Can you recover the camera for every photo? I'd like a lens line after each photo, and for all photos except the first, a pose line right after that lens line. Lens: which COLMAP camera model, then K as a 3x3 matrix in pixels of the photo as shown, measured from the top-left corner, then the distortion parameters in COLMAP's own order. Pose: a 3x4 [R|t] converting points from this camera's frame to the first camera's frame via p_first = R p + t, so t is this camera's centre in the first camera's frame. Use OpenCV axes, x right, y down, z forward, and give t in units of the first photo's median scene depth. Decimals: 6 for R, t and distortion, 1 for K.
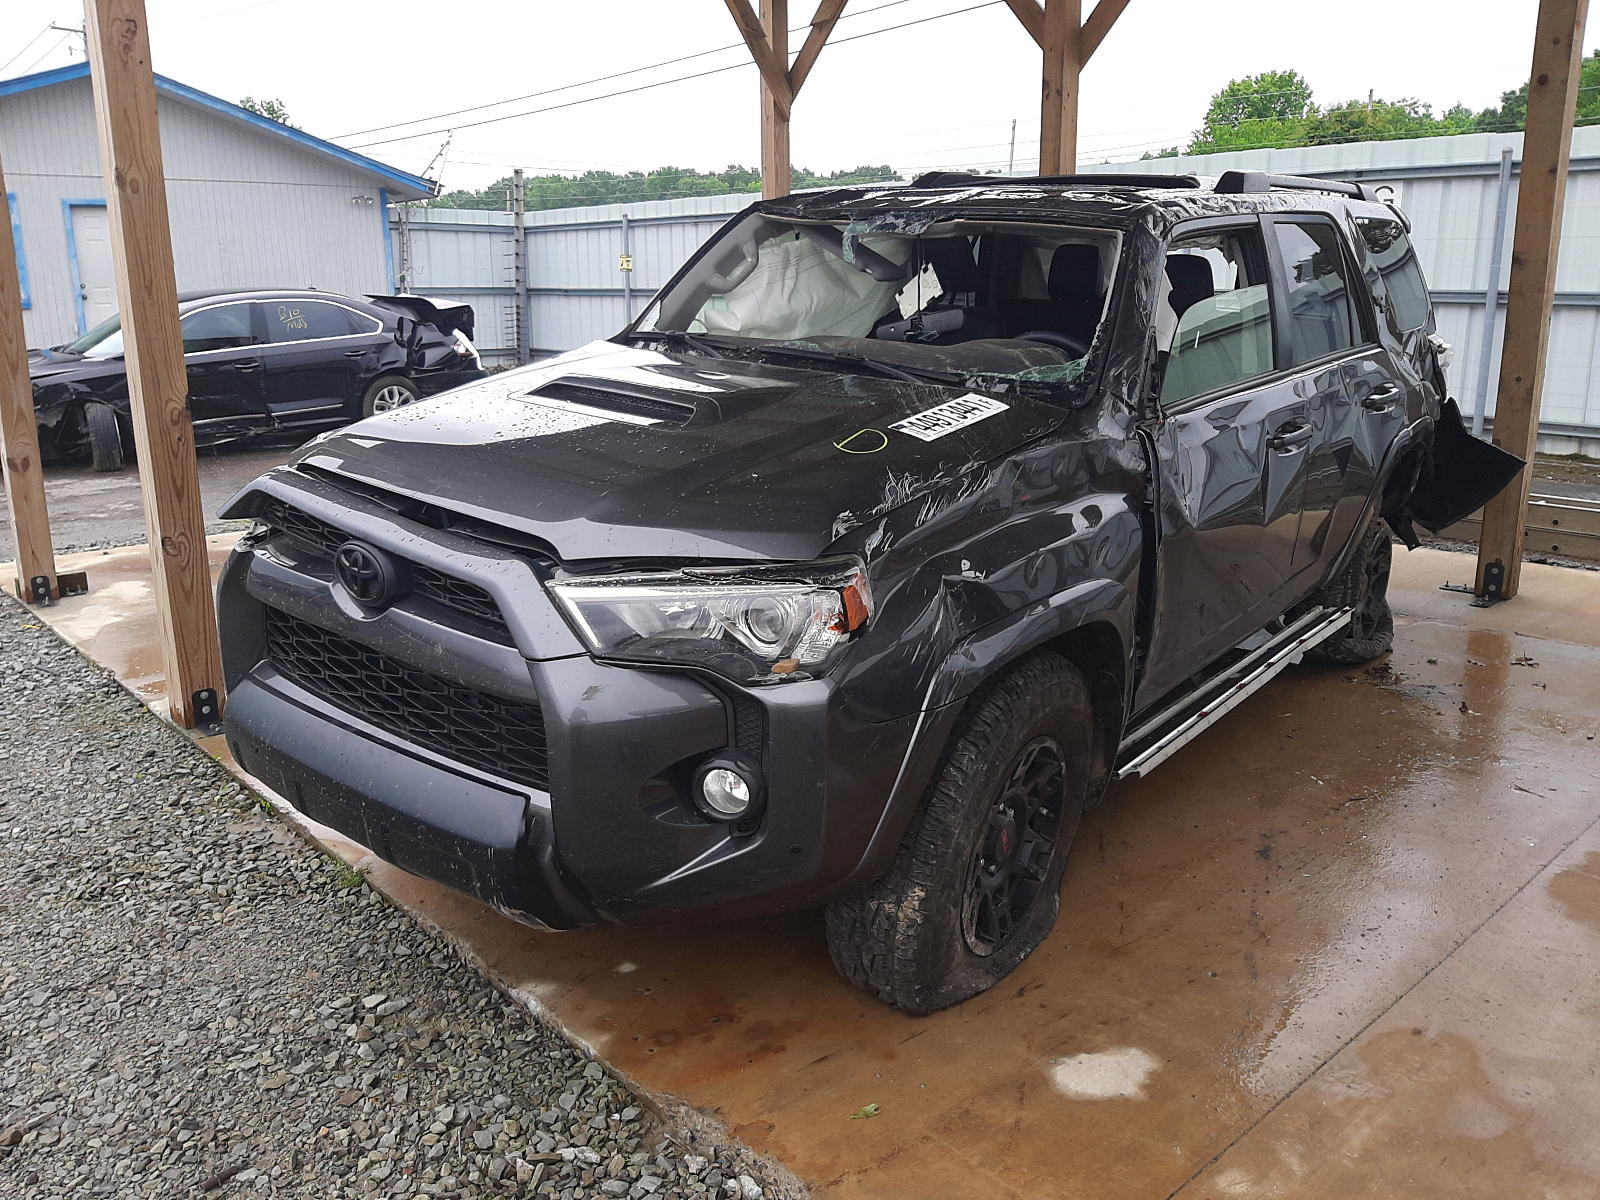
lens RADIAL K [[1267.5, 0, 800.8], [0, 1267.5, 593.6], [0, 0, 1]] dist [0.059150, -0.112716]
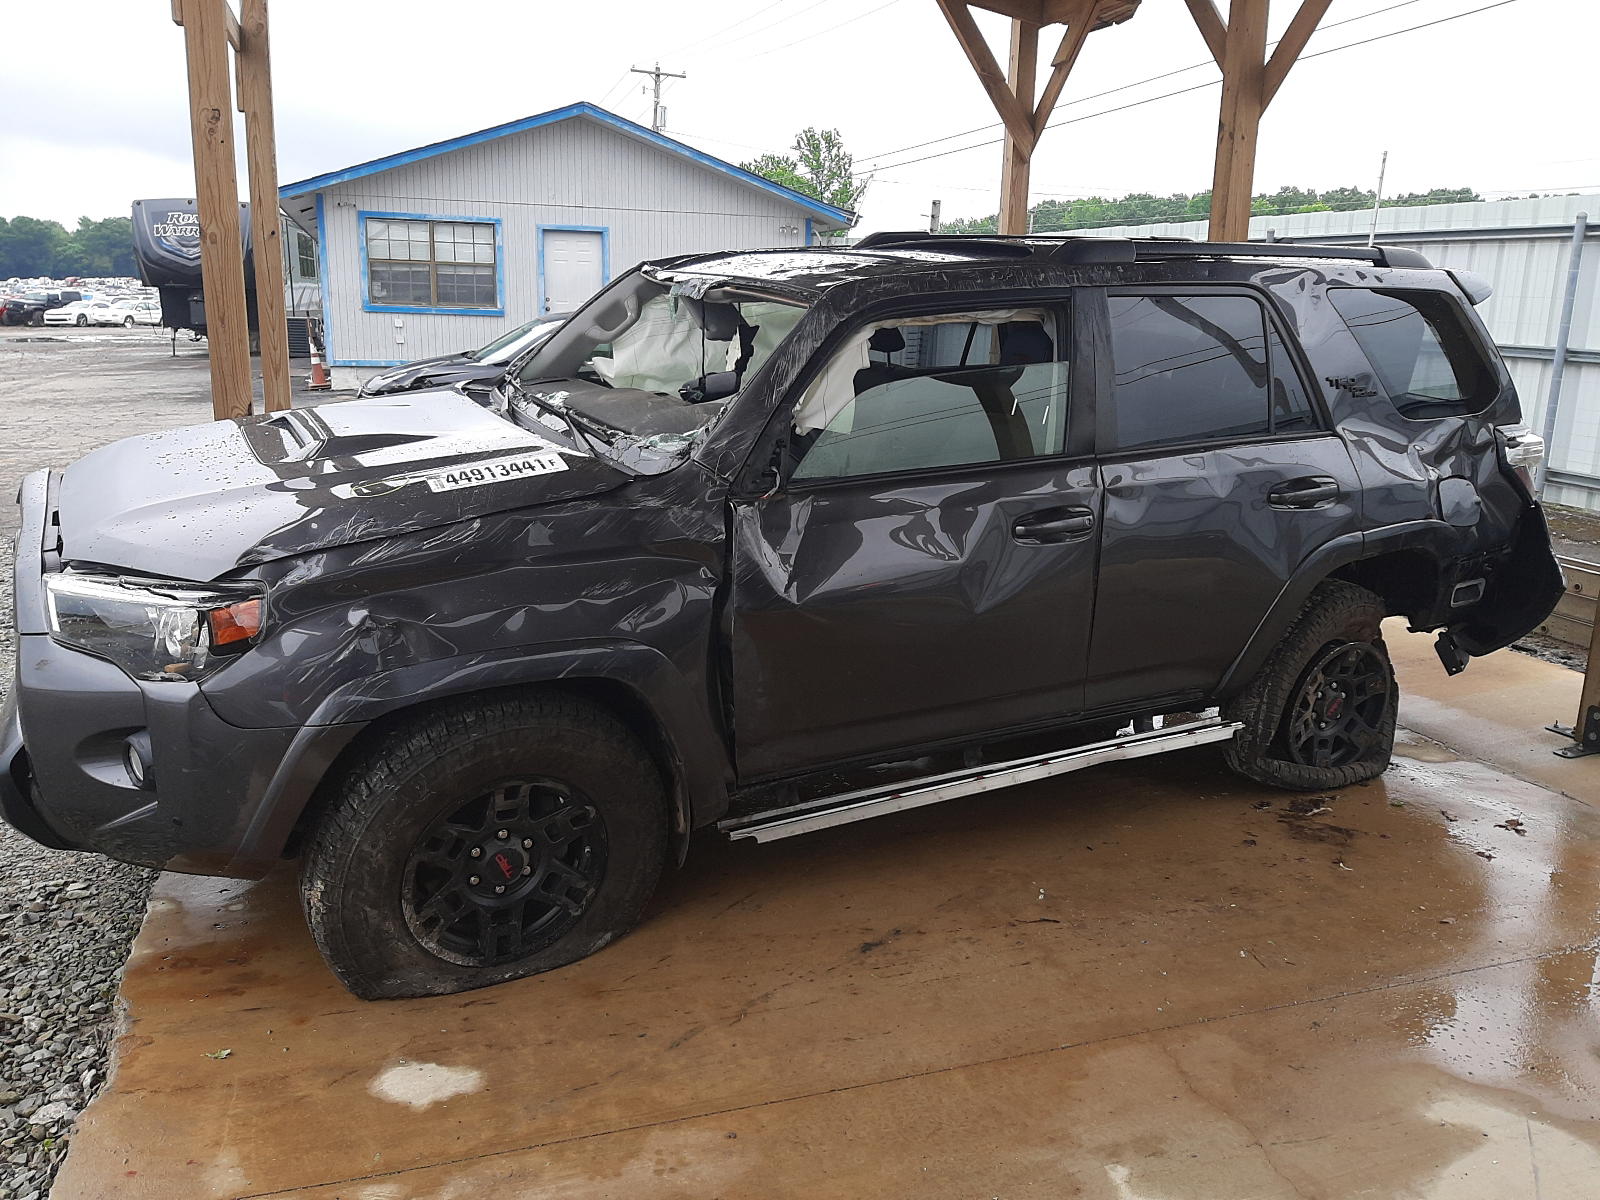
lens RADIAL K [[1267.5, 0, 800.8], [0, 1267.5, 593.6], [0, 0, 1]] dist [0.059150, -0.112716]
pose [[0.913375, 0.123102, -0.388062, 0.534082], [-0.128869, 0.991598, 0.011239, -0.055002], [0.386185, 0.039744, 0.921565, 0.059975]]
